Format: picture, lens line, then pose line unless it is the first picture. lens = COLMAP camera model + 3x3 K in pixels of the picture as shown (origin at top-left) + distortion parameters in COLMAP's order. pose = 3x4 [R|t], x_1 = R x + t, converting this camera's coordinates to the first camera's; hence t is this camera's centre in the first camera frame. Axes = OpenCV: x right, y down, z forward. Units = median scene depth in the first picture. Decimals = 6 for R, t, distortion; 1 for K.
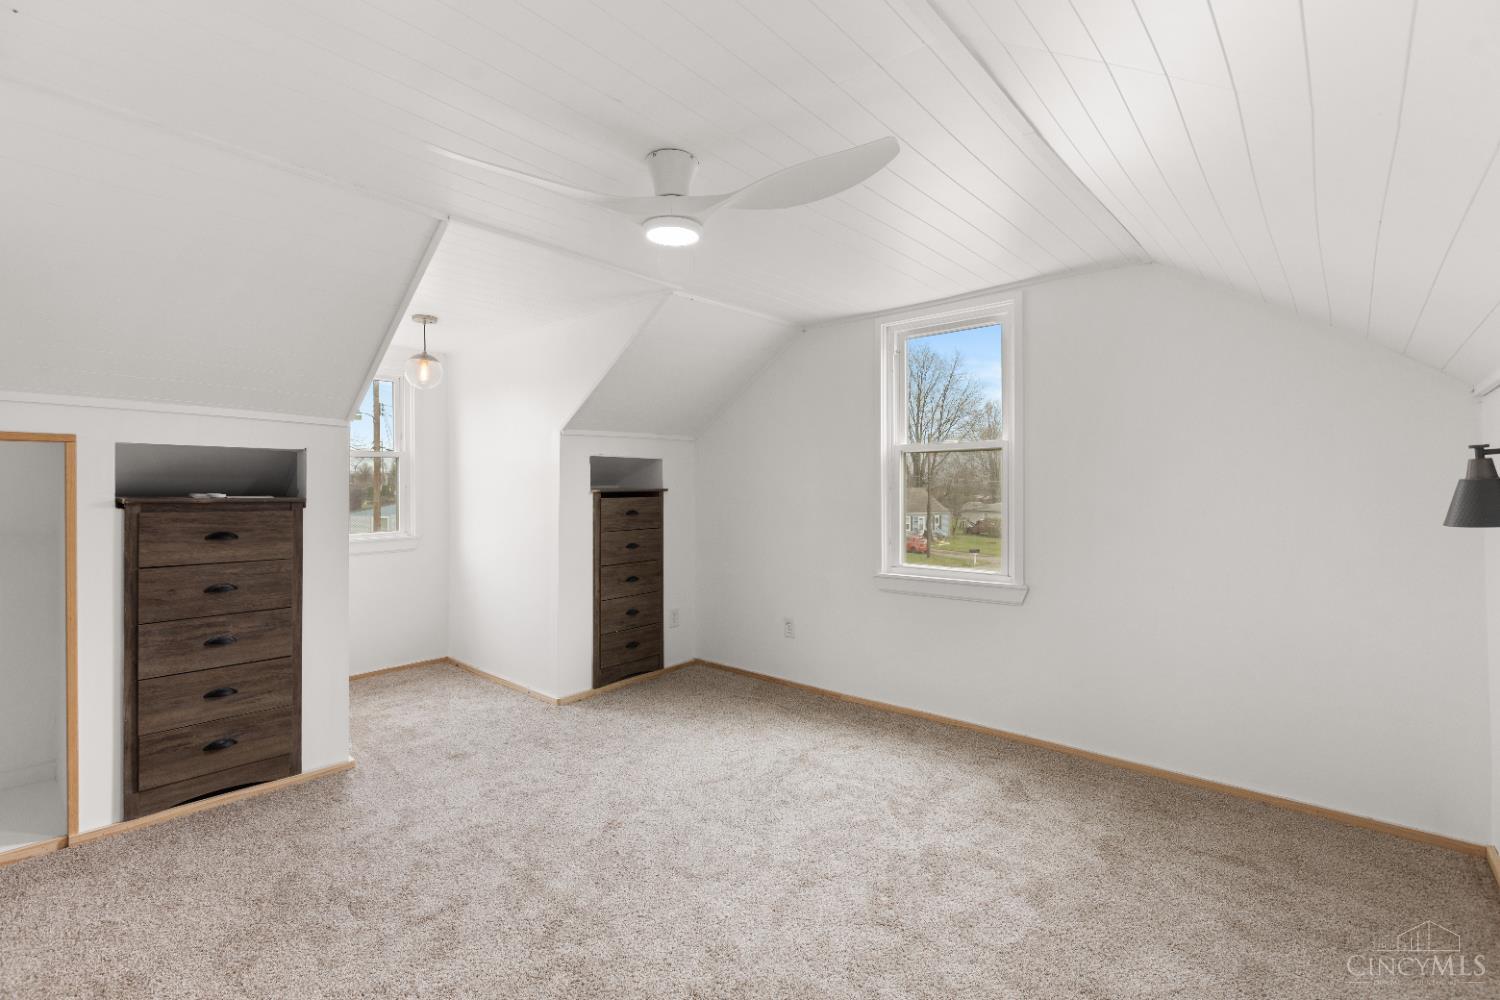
lens RADIAL K [[680.8, 0, 748.6], [0, 680.8, 488.0], [0, 0, 1]] dist [-0.000045, 0.000110]
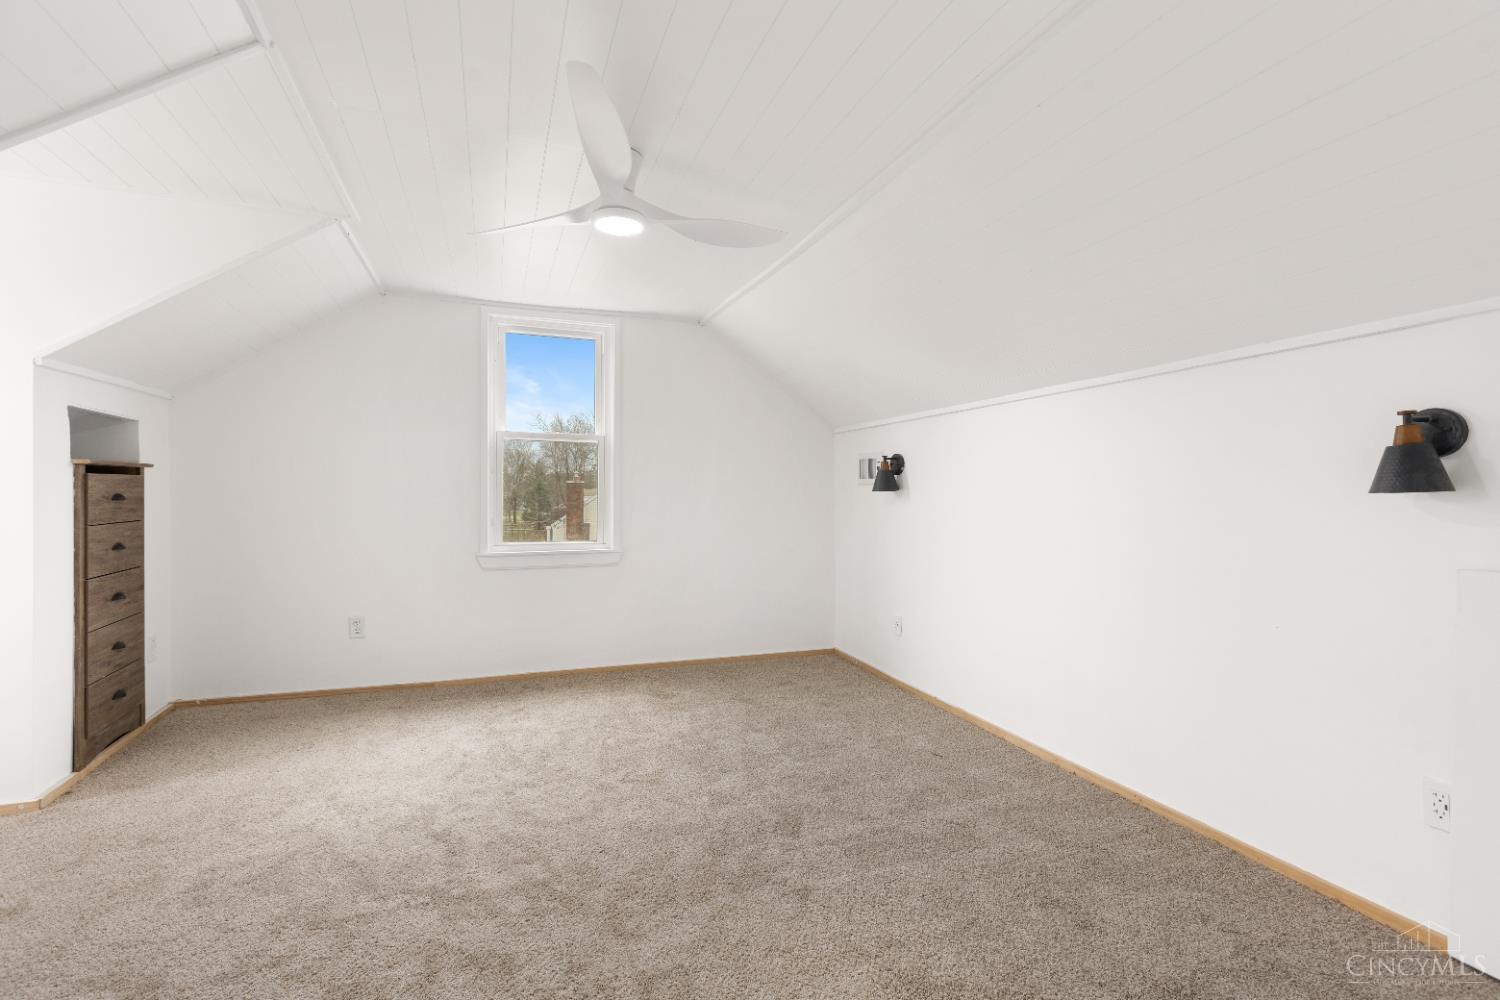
lens RADIAL K [[676.5, 0, 751.5], [0, 676.5, 506.2], [0, 0, 1]] dist [-0.001263, -0.001658]
pose [[0.461530, -0.011551, 0.887050, -0.617151], [-0.006844, 0.999839, 0.016581, 0.039116], [-0.887098, -0.013724, 0.461376, 0.188568]]
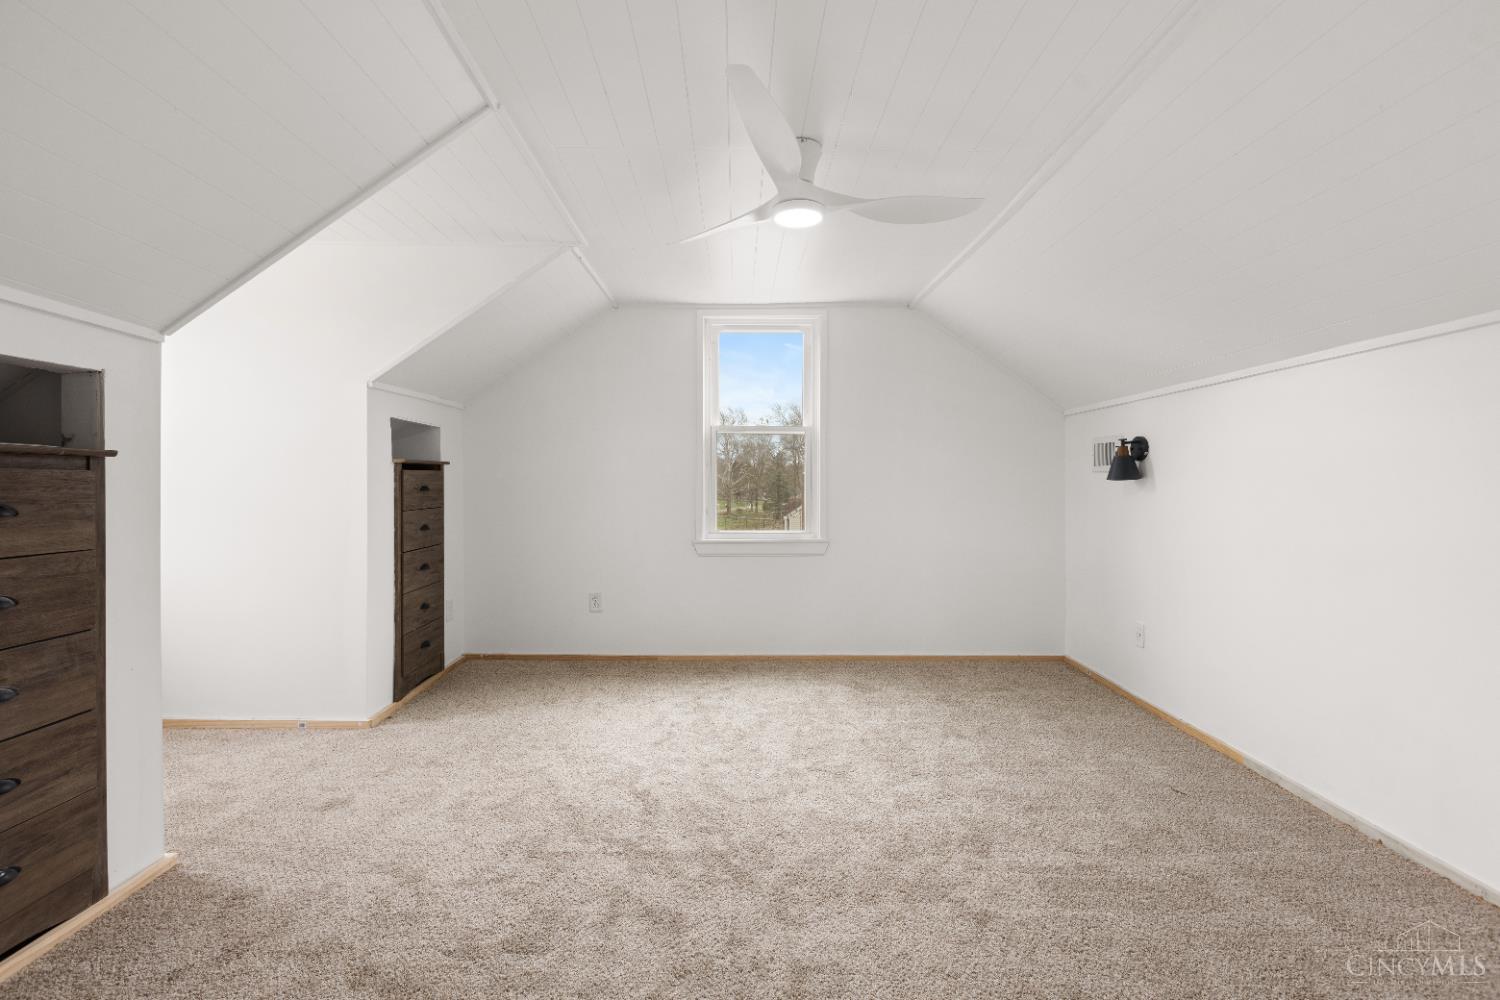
lens RADIAL K [[679.9, 0, 744.0], [0, 679.9, 500.3], [0, 0, 1]] dist [0.000015, -0.001228]
pose [[0.742489, -0.013594, 0.669720, -0.577689], [-0.002841, 0.999721, 0.023441, 0.039207], [-0.669852, -0.019307, 0.742244, 0.144711]]
